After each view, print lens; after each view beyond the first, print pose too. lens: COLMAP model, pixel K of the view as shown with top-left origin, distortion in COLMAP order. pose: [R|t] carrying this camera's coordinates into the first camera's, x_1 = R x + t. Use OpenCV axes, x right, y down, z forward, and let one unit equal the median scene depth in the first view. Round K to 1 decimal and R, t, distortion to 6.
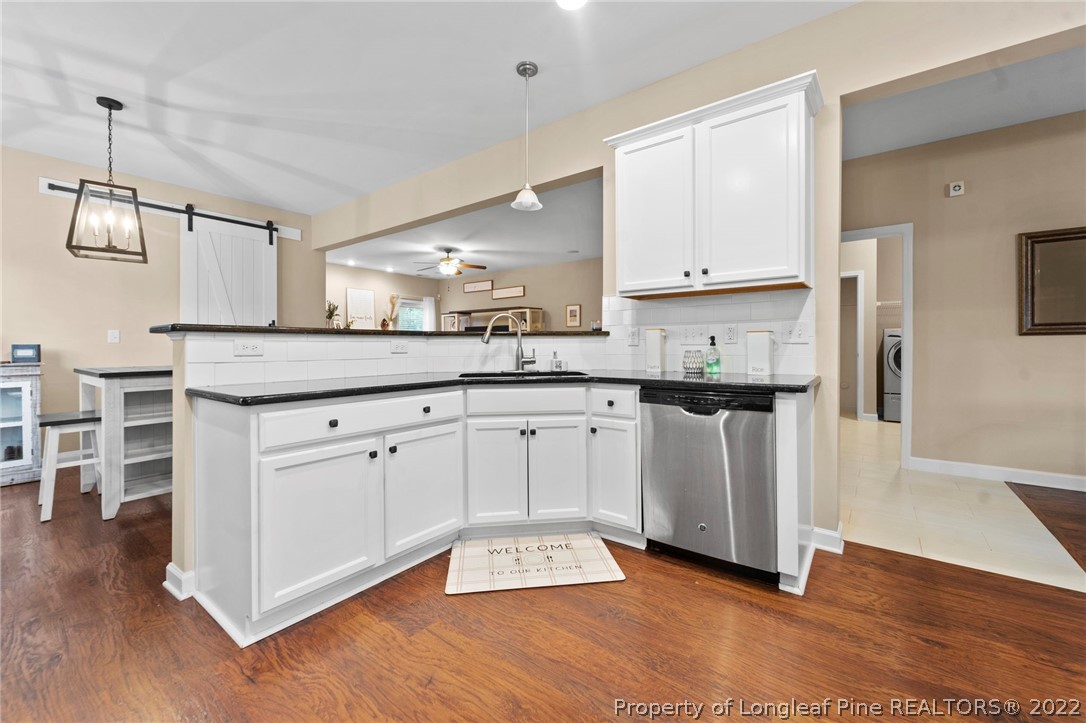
lens RADIAL K [[440.9, 0, 542.1], [0, 440.9, 350.4], [0, 0, 1]] dist [0.000460, -0.000584]
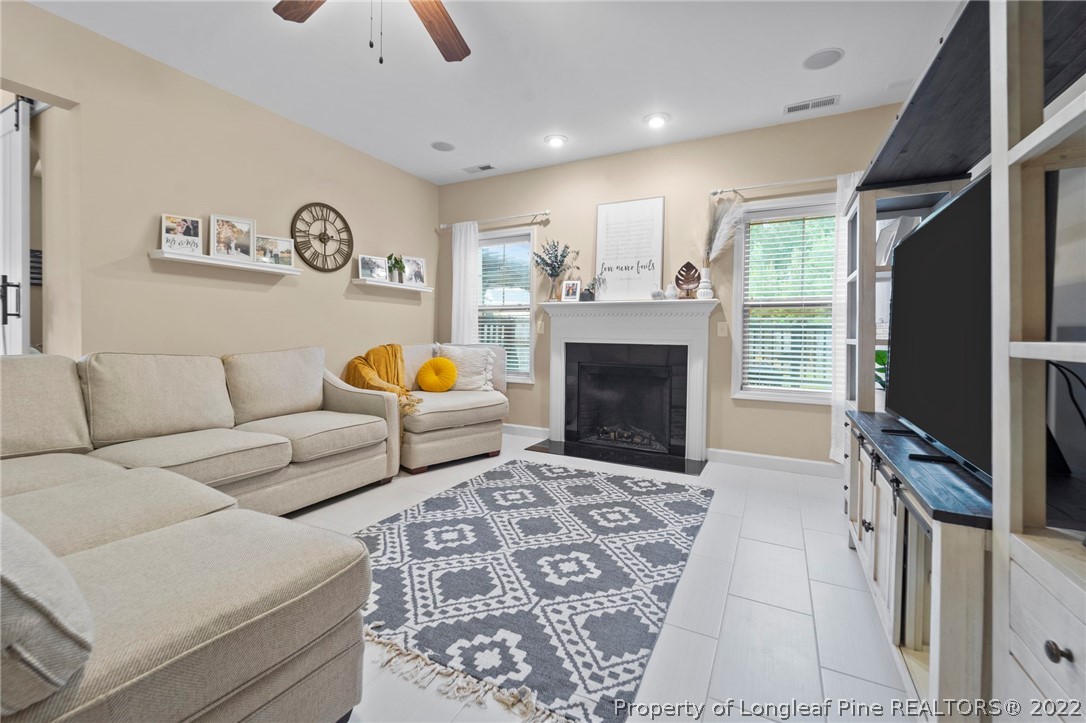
lens RADIAL K [[453.9, 0, 537.2], [0, 453.9, 336.6], [0, 0, 1]] dist [0.000172, -0.000156]
pose [[0.165612, 0.008922, -0.986151, 0.027931], [-0.022722, 0.999728, 0.005228, -0.018691], [0.985929, 0.021542, 0.165770, 2.208810]]
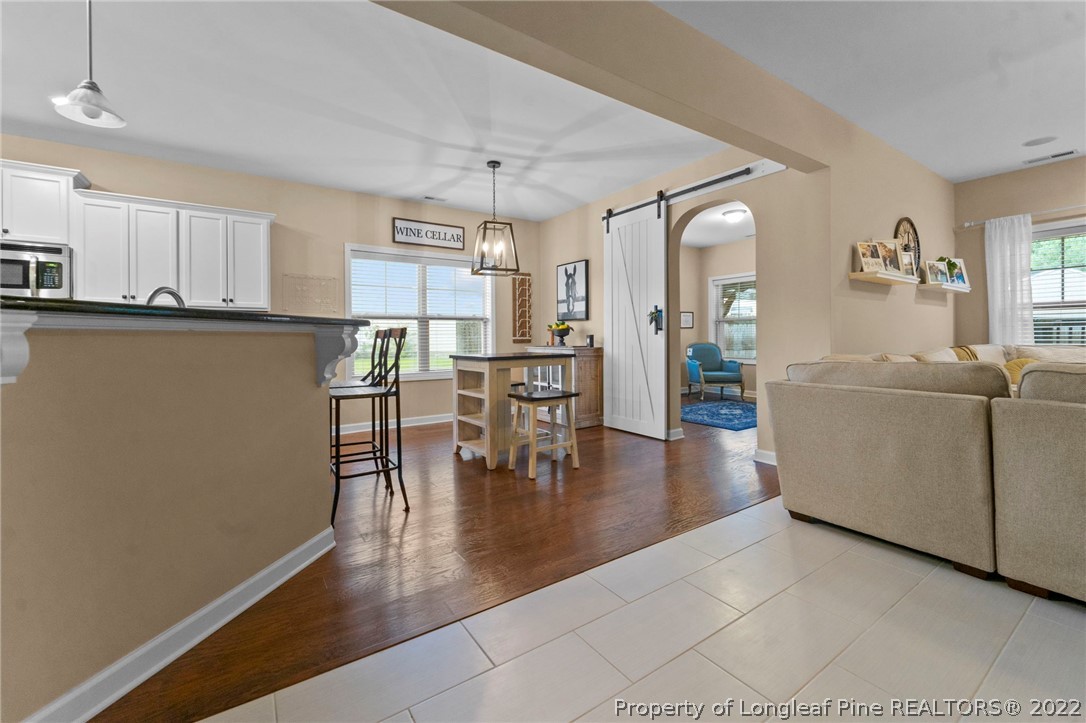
lens RADIAL K [[445.5, 0, 544.2], [0, 445.5, 341.6], [0, 0, 1]] dist [-0.000390, -0.000459]
pose [[-0.315424, 0.012892, -0.948863, 0.272618], [0.000490, 0.999910, 0.013423, -0.011428], [0.948951, 0.003769, -0.315402, 1.349706]]
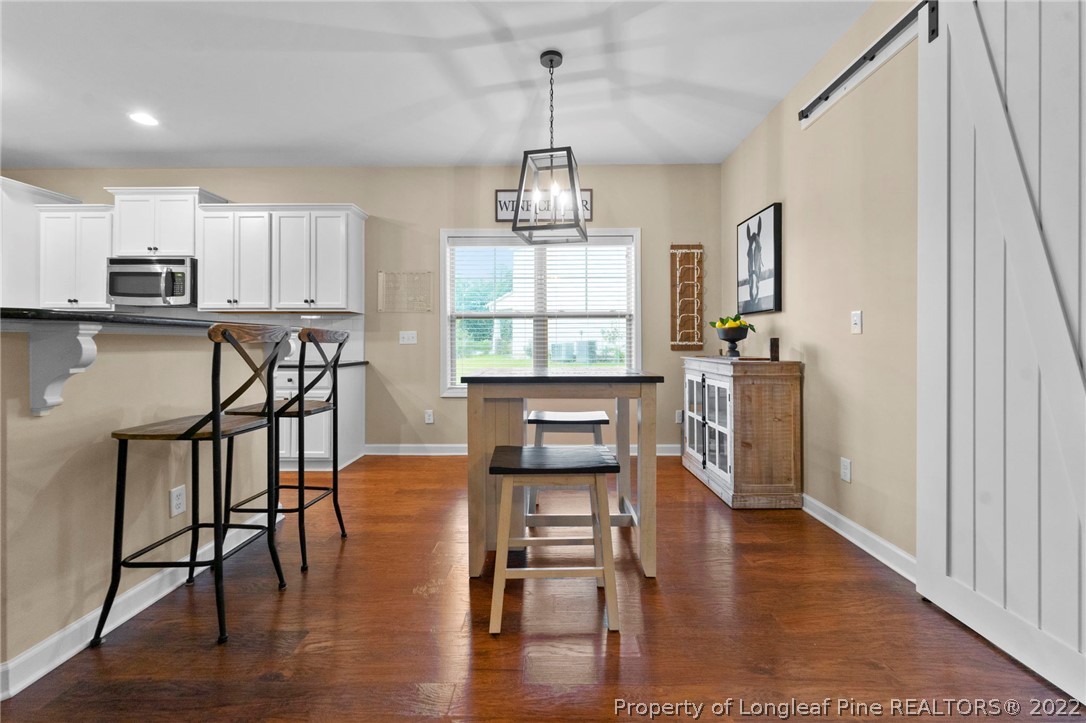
lens RADIAL K [[445.5, 0, 544.2], [0, 445.5, 341.6], [0, 0, 1]] dist [-0.000390, -0.000459]
pose [[-0.802704, 0.002303, -0.596374, -0.378451], [-0.001618, 0.999980, 0.006040, -0.012034], [0.596376, 0.005813, -0.802684, 1.424878]]
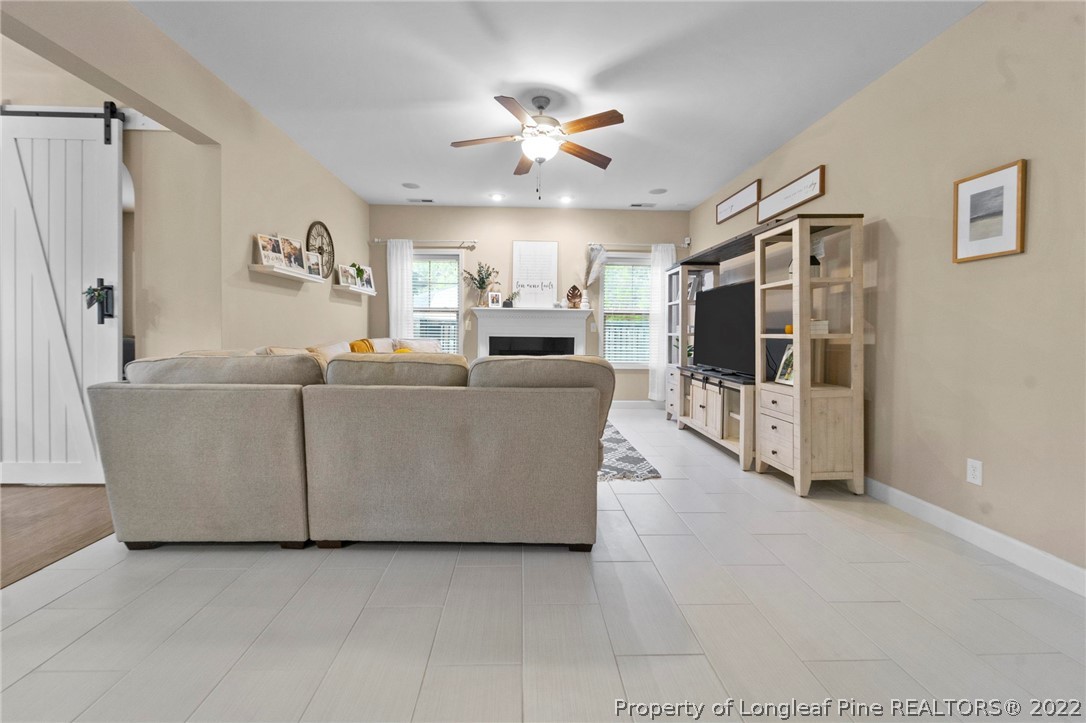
lens RADIAL K [[453.9, 0, 537.2], [0, 453.9, 336.6], [0, 0, 1]] dist [0.000172, -0.000156]
pose [[0.633828, 0.017418, -0.773278, 0.267129], [-0.019186, 0.999793, 0.006795, -0.012839], [0.773236, 0.010529, 0.634031, 1.538926]]
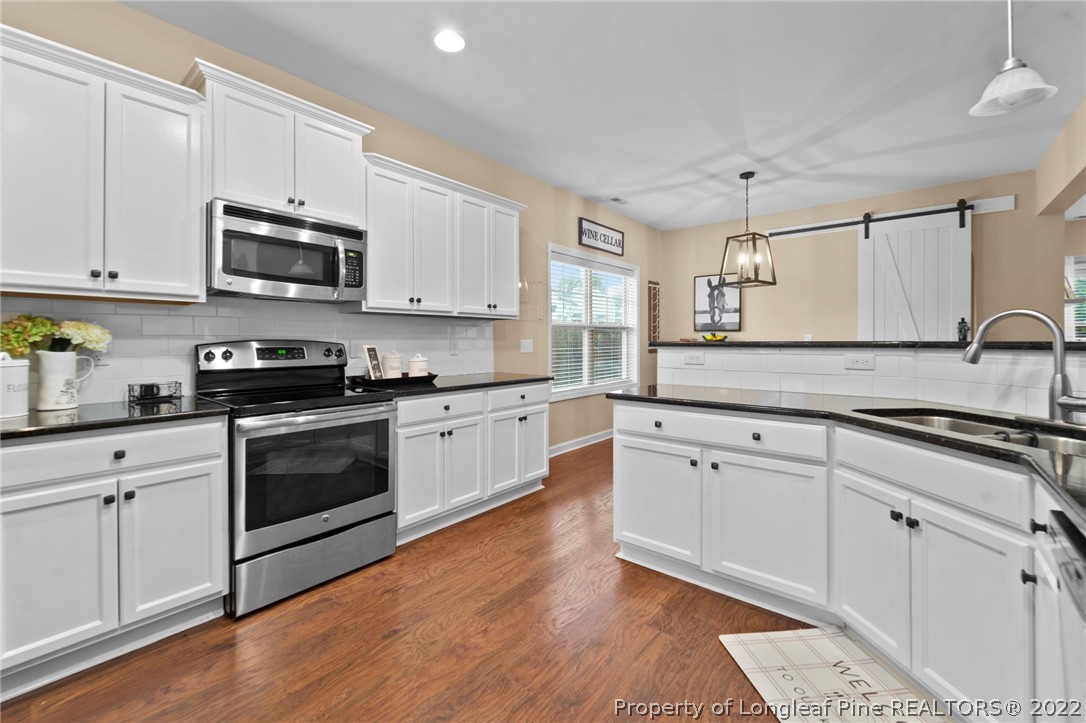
lens RADIAL K [[445.5, 0, 544.2], [0, 445.5, 341.6], [0, 0, 1]] dist [-0.000390, -0.000459]
pose [[-0.039321, 0.006592, -0.999205, 0.379831], [-0.006172, 0.999958, 0.006840, -0.035248], [0.999208, 0.006436, -0.039279, 0.352414]]
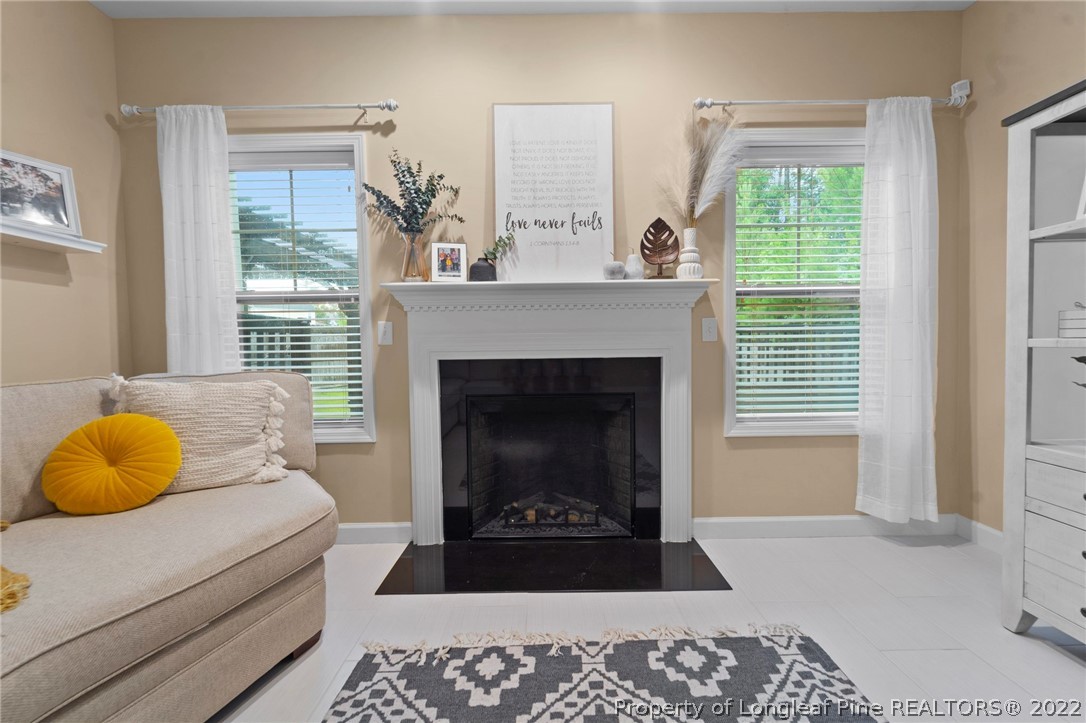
lens RADIAL K [[435.9, 0, 545.0], [0, 435.9, 357.1], [0, 0, 1]] dist [-0.000745, -0.000281]
pose [[0.612695, 0.022815, -0.789990, -0.583817], [0.005396, 0.999439, 0.033050, -0.021800], [0.790301, -0.024512, 0.612228, 2.224394]]
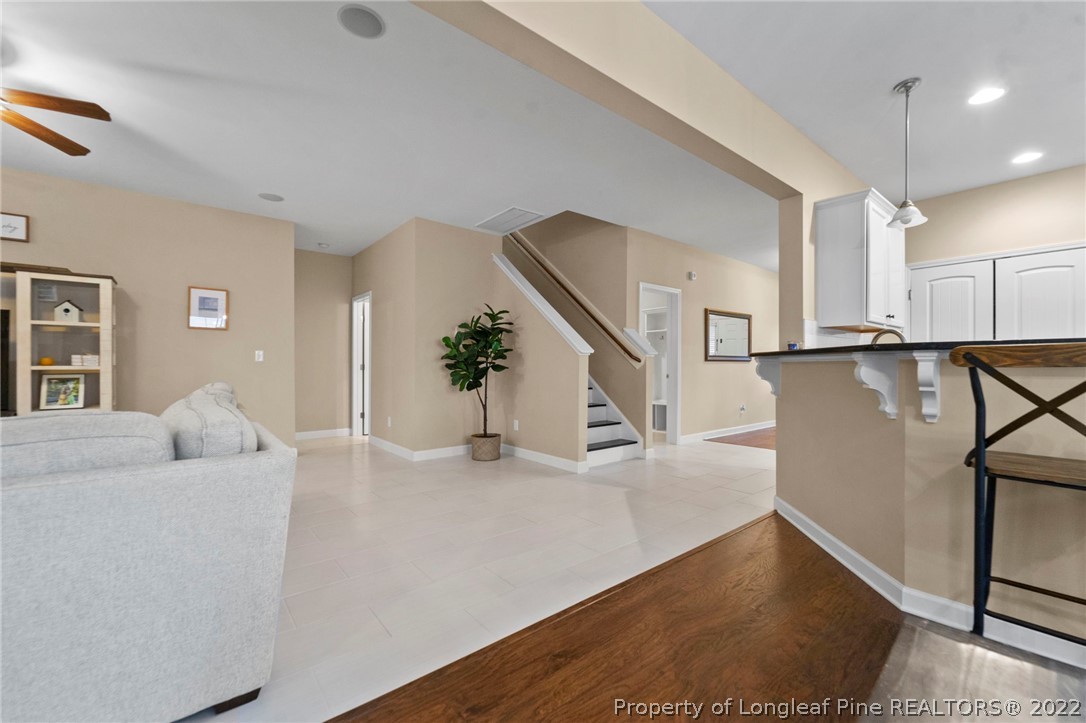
lens RADIAL K [[440.9, 0, 542.1], [0, 440.9, 350.4], [0, 0, 1]] dist [0.000460, -0.000584]
pose [[0.231902, 0.036644, 0.972049, -0.859733], [0.006638, 0.999207, -0.039252, -0.009615], [-0.972716, 0.015555, 0.231475, 1.166668]]
